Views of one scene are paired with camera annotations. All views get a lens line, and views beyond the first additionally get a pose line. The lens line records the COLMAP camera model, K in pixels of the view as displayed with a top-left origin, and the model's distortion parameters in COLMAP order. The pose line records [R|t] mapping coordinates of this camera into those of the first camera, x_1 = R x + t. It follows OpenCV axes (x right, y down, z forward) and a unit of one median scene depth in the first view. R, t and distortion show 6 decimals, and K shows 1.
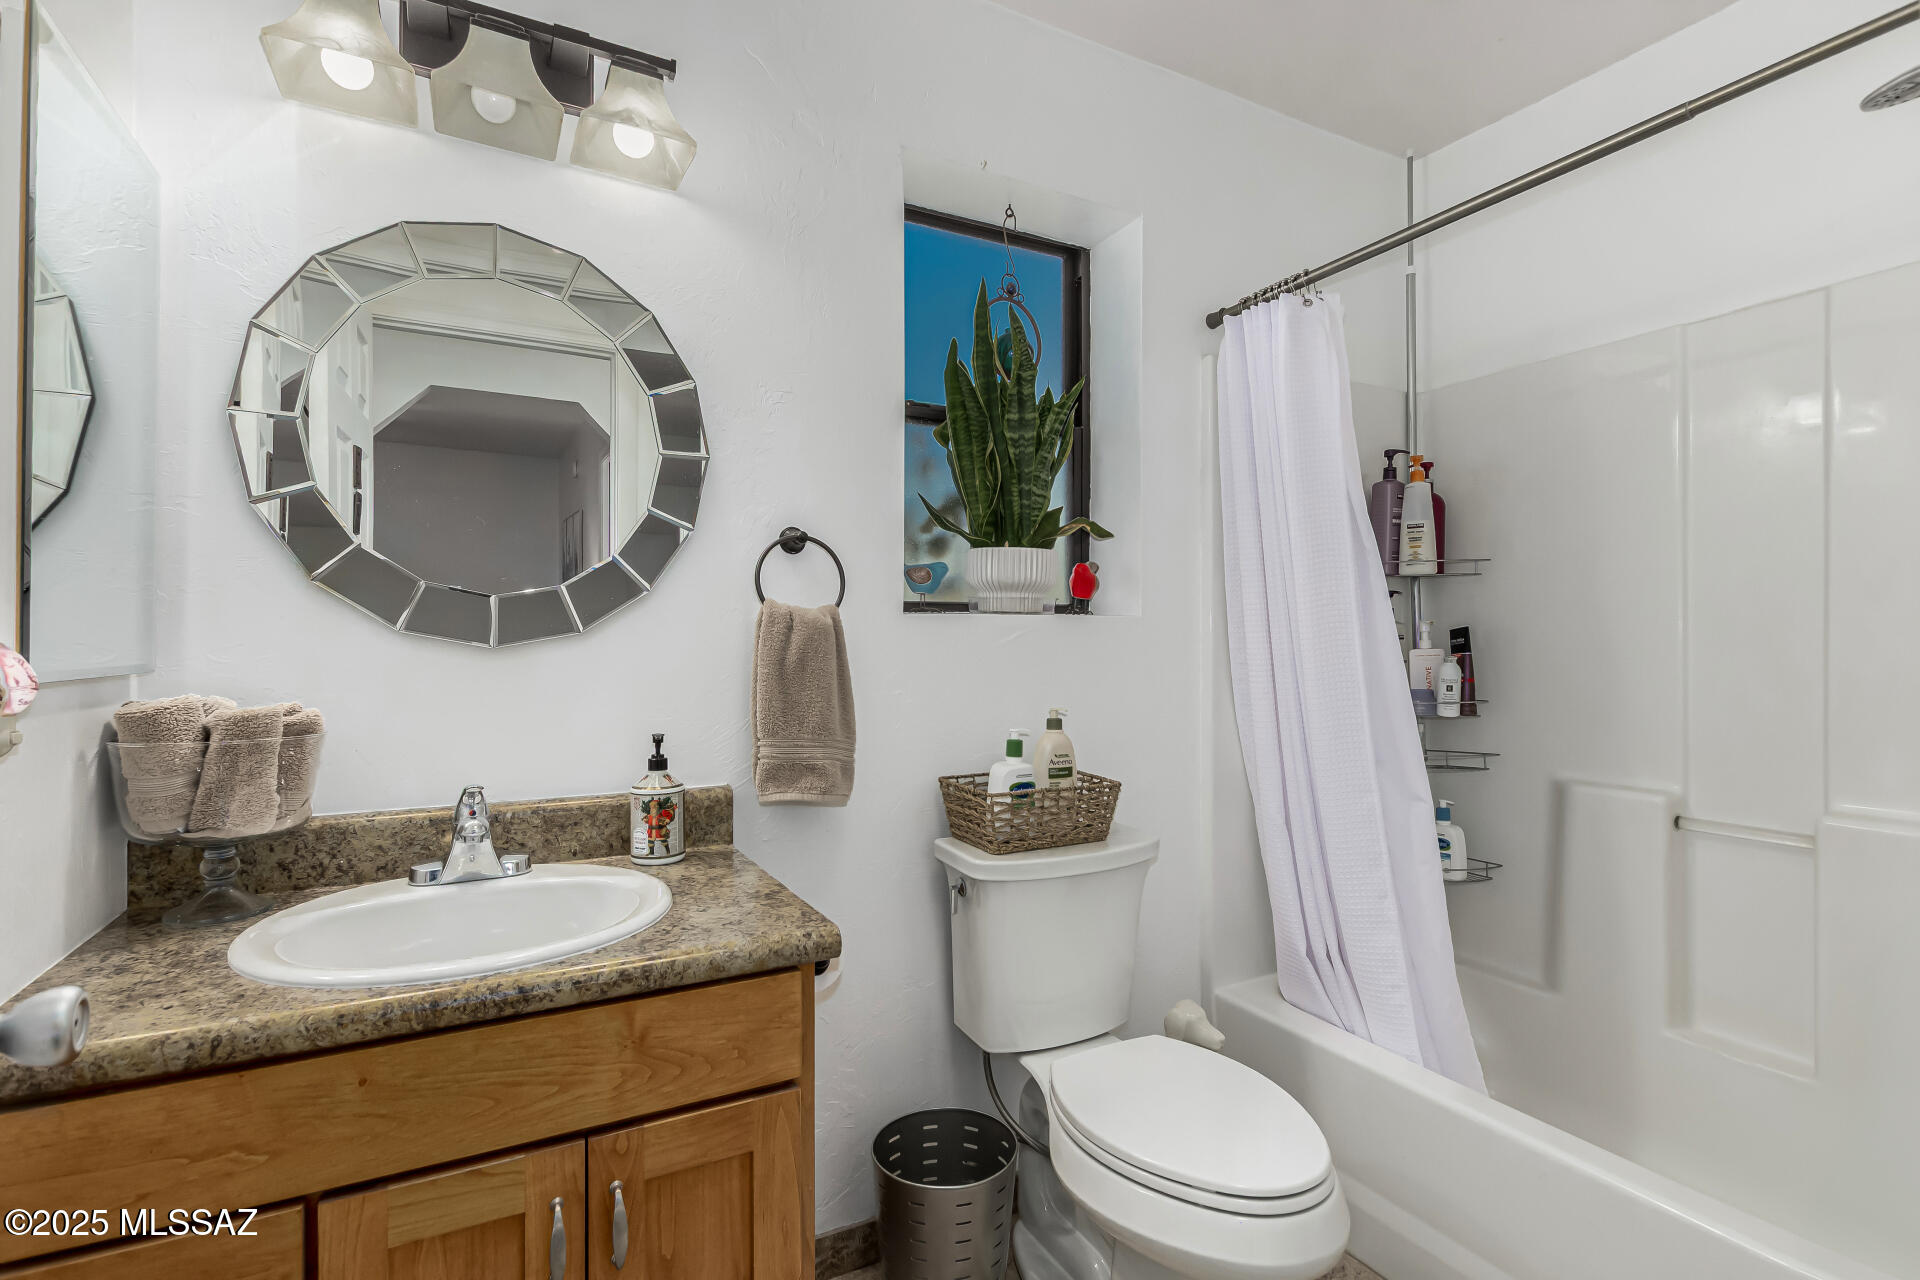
lens RADIAL K [[891.8, 0, 956.3], [0, 891.8, 640.9], [0, 0, 1]] dist [0.005950, -0.001555]
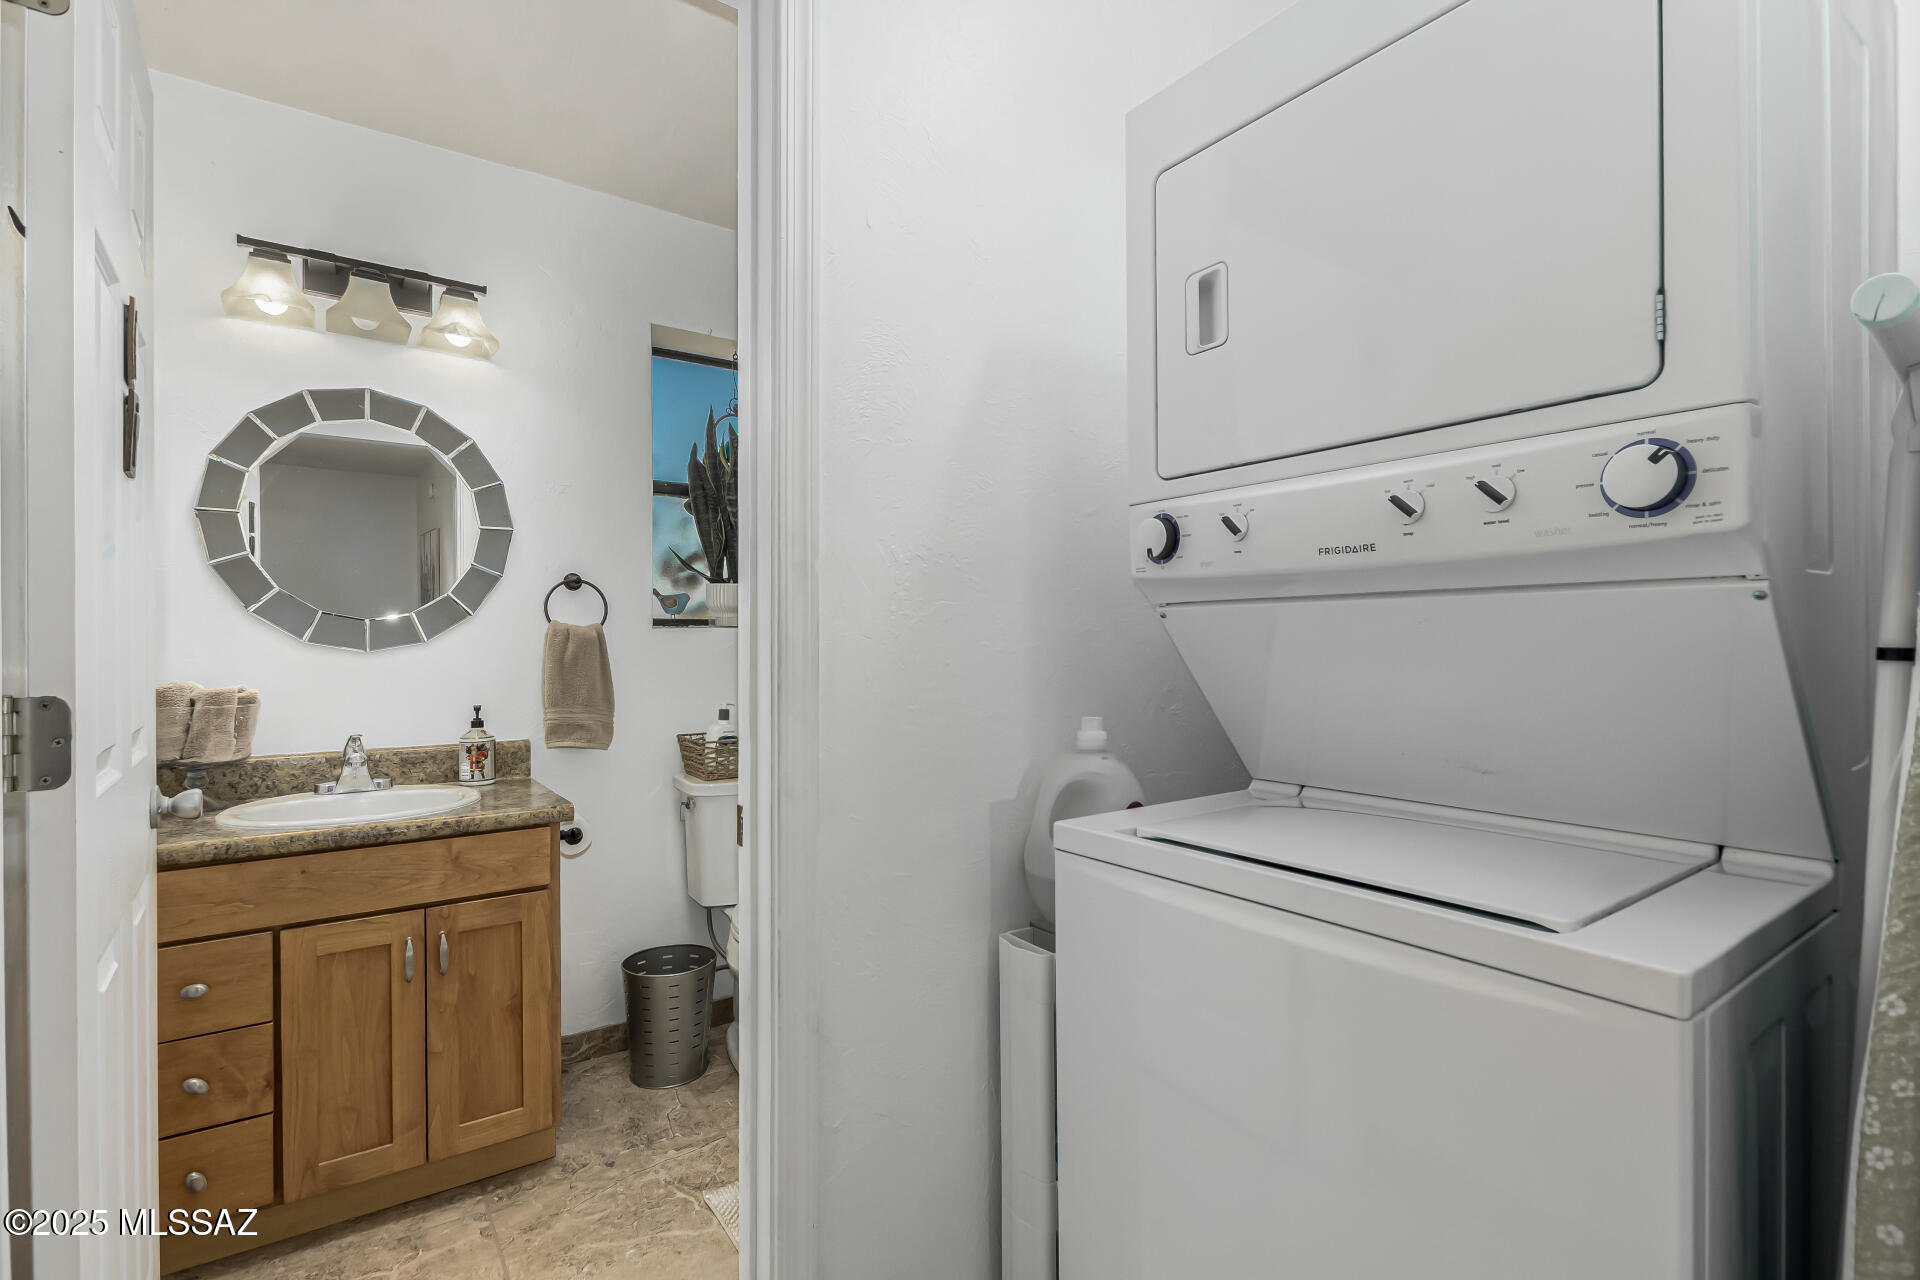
lens RADIAL K [[891.8, 0, 962.5], [0, 891.8, 644.9], [0, 0, 1]] dist [0.005950, -0.001555]
pose [[0.992160, -0.003040, 0.124938, 0.346980], [0.002298, 0.999979, 0.006080, -0.012861], [-0.124954, -0.005745, 0.992146, -0.735627]]
